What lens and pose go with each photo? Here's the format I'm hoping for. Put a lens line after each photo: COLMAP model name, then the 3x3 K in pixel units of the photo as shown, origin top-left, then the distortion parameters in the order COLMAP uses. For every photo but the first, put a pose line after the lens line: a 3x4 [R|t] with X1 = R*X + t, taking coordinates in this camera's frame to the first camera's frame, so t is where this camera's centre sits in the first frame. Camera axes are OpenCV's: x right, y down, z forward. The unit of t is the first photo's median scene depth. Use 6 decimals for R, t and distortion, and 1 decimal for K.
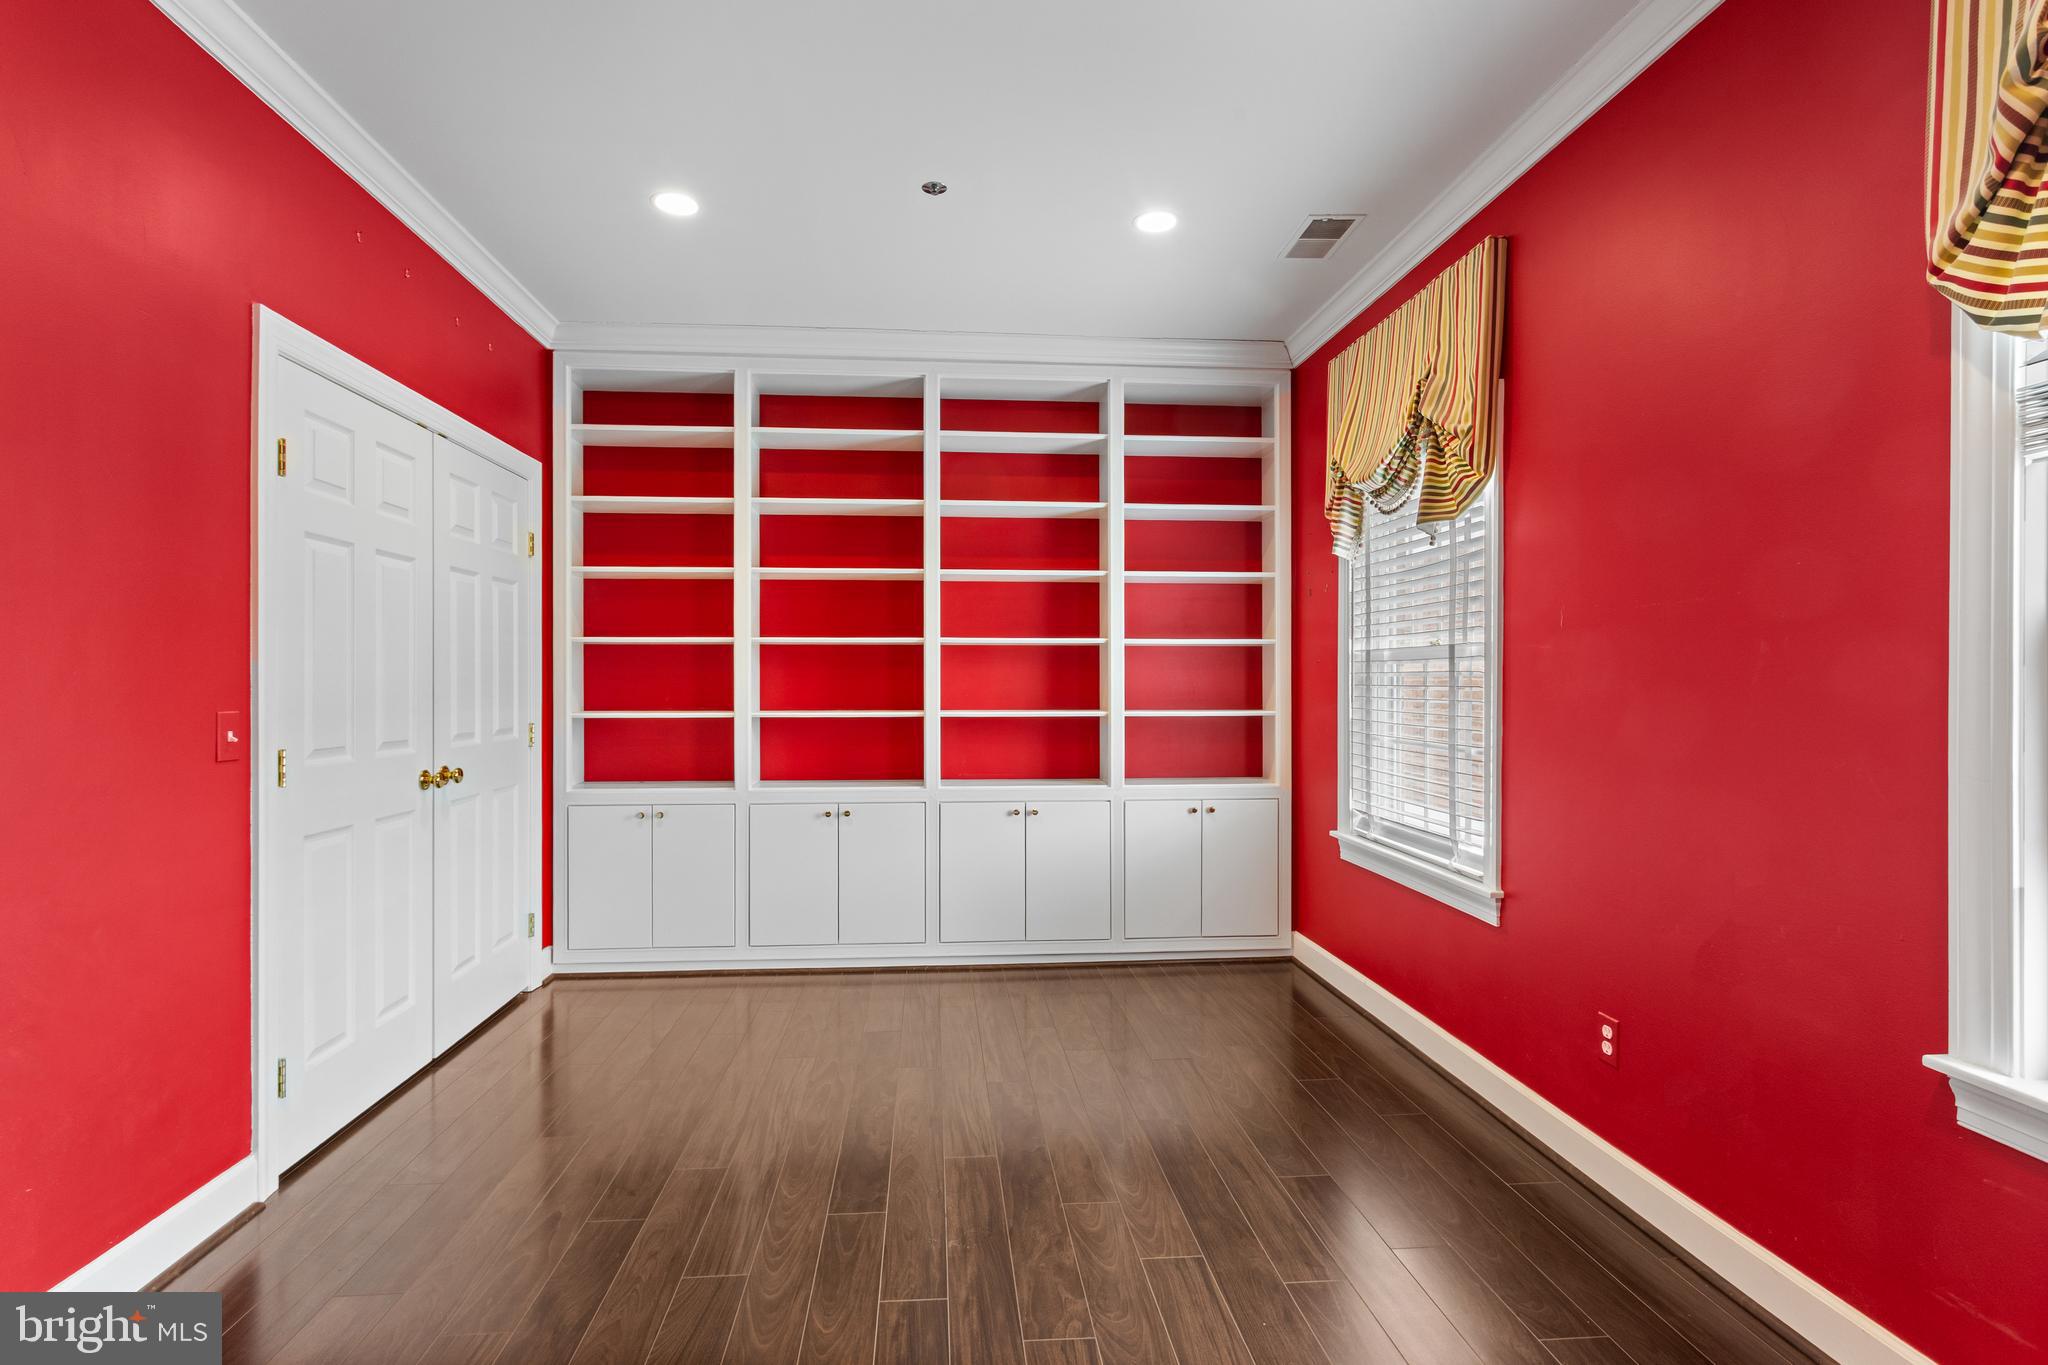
lens RADIAL K [[967.0, 0, 1024.4], [0, 967.0, 684.5], [0, 0, 1]] dist [0.000697, 0.000899]
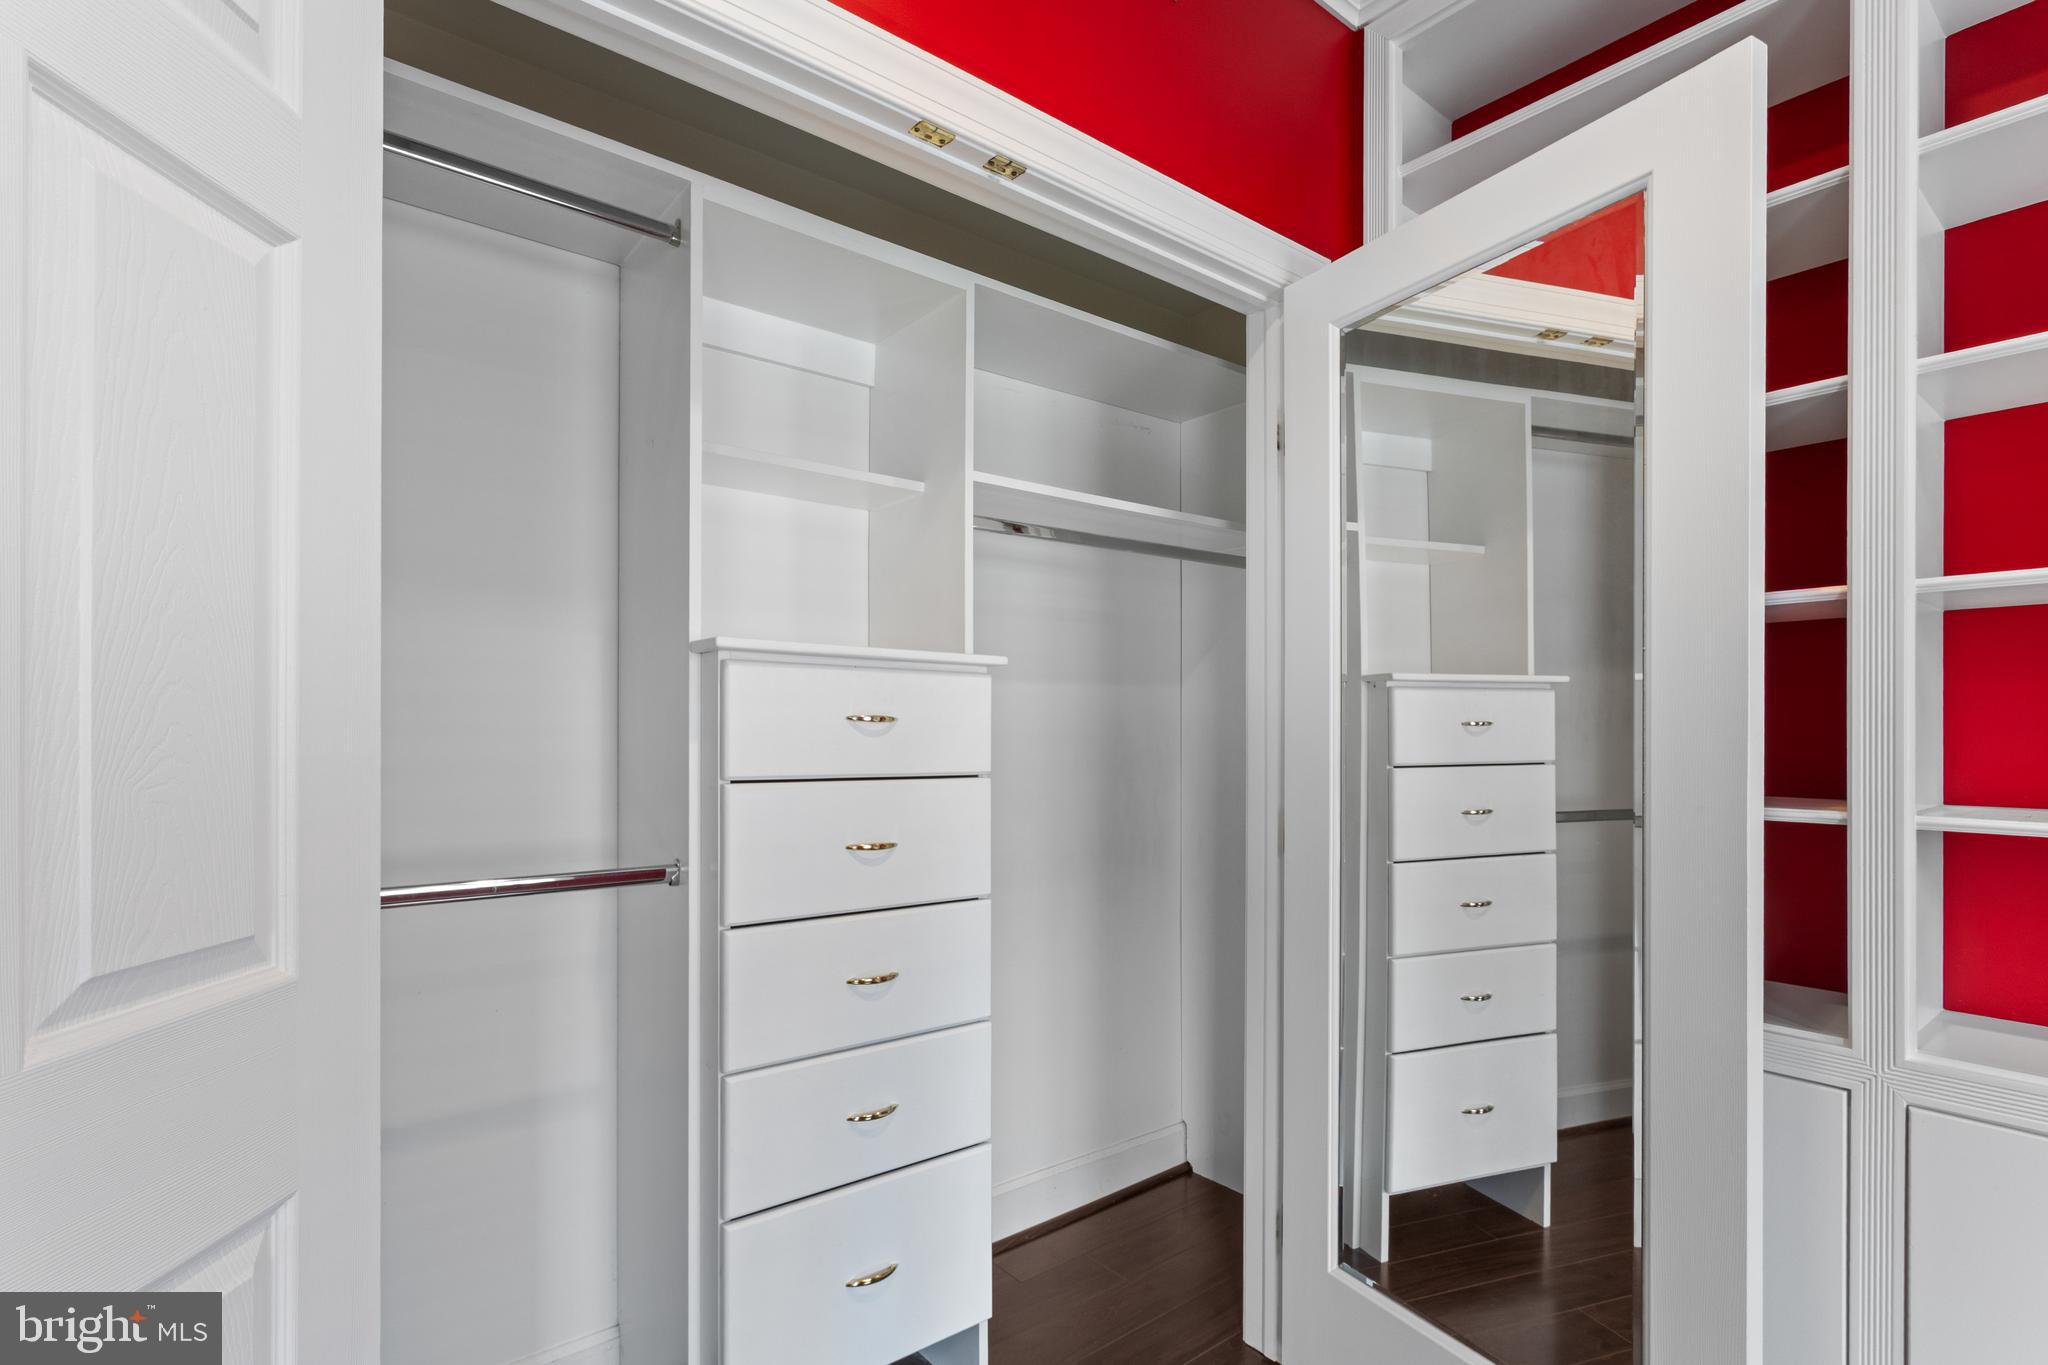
lens RADIAL K [[967.0, 0, 1028.0], [0, 967.0, 697.0], [0, 0, 1]] dist [0.000697, 0.000899]
pose [[0.533357, -0.009029, -0.845842, -0.161073], [-0.001892, 0.999928, -0.011867, -0.007467], [0.845888, 0.007930, 0.533301, 0.560934]]
